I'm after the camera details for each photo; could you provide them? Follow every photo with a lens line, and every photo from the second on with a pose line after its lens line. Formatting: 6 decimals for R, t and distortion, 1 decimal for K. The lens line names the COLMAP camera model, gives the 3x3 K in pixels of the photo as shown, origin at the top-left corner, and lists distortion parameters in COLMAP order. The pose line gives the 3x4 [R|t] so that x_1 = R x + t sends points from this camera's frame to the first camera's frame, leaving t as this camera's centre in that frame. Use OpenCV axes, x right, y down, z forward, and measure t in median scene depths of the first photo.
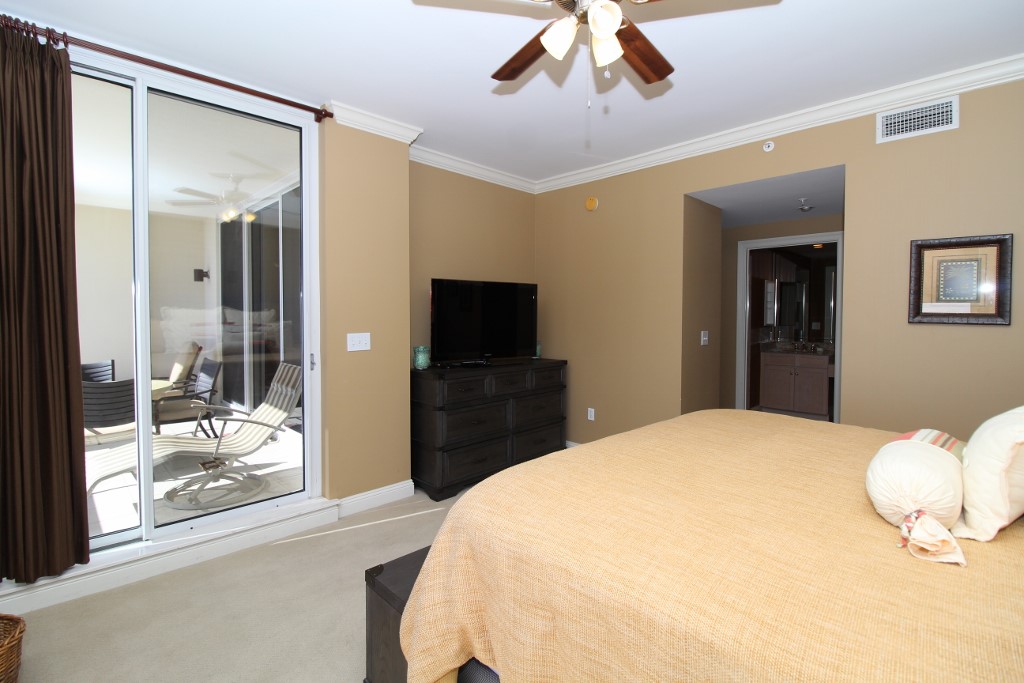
lens RADIAL K [[474.8, 0, 511.2], [0, 474.8, 327.7], [0, 0, 1]] dist [-0.019352, -0.000406]
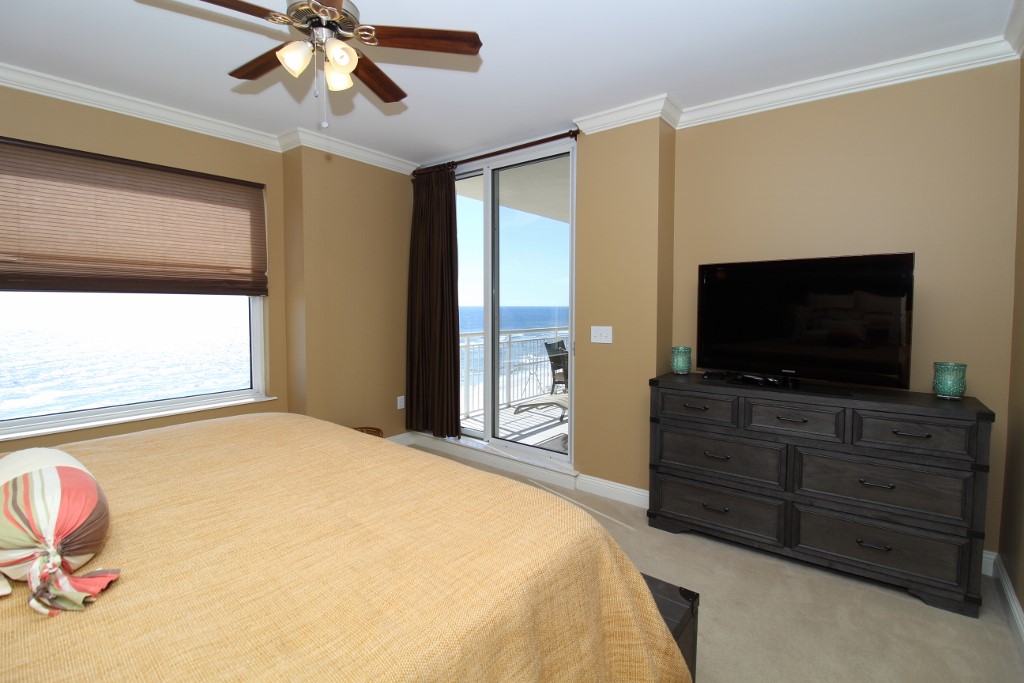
lens RADIAL K [[474.8, 0, 511.2], [0, 474.8, 327.7], [0, 0, 1]] dist [-0.019352, -0.000406]
pose [[0.115185, 0.045931, -0.992282, 0.703983], [-0.030946, 0.998611, 0.042632, -0.024317], [0.992862, 0.025796, 0.116447, 0.684465]]
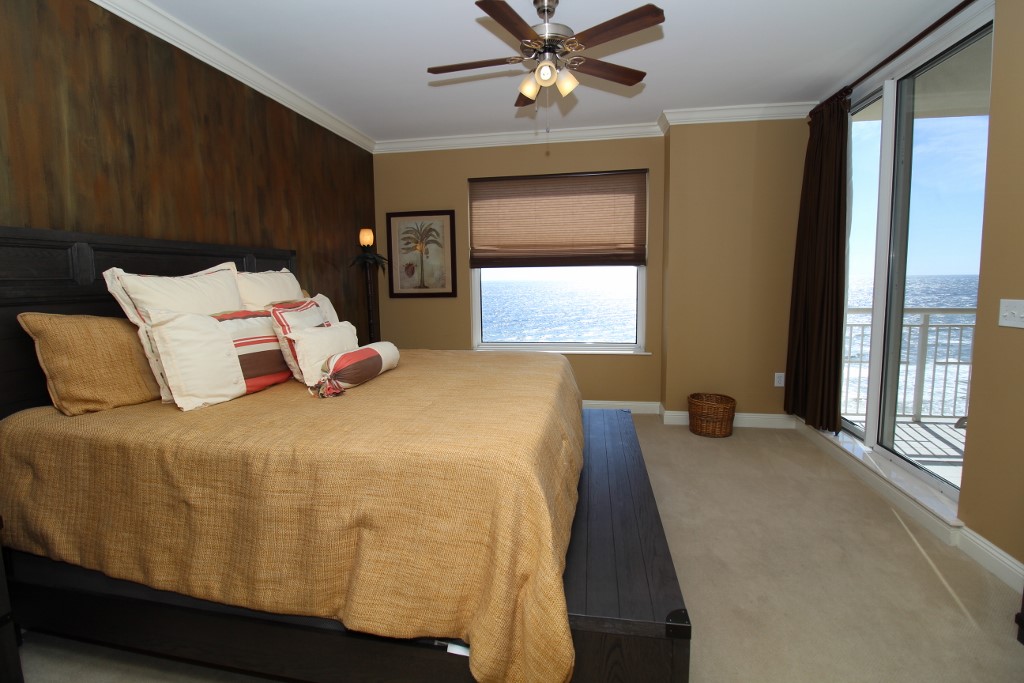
lens RADIAL K [[490.8, 0, 509.7], [0, 490.8, 327.2], [0, 0, 1]] dist [0.000168, -0.000186]
pose [[-0.821562, 0.067393, -0.566123, 0.612122], [-0.003588, 0.992358, 0.123341, -0.031213], [0.570109, 0.103364, -0.815041, 1.159751]]
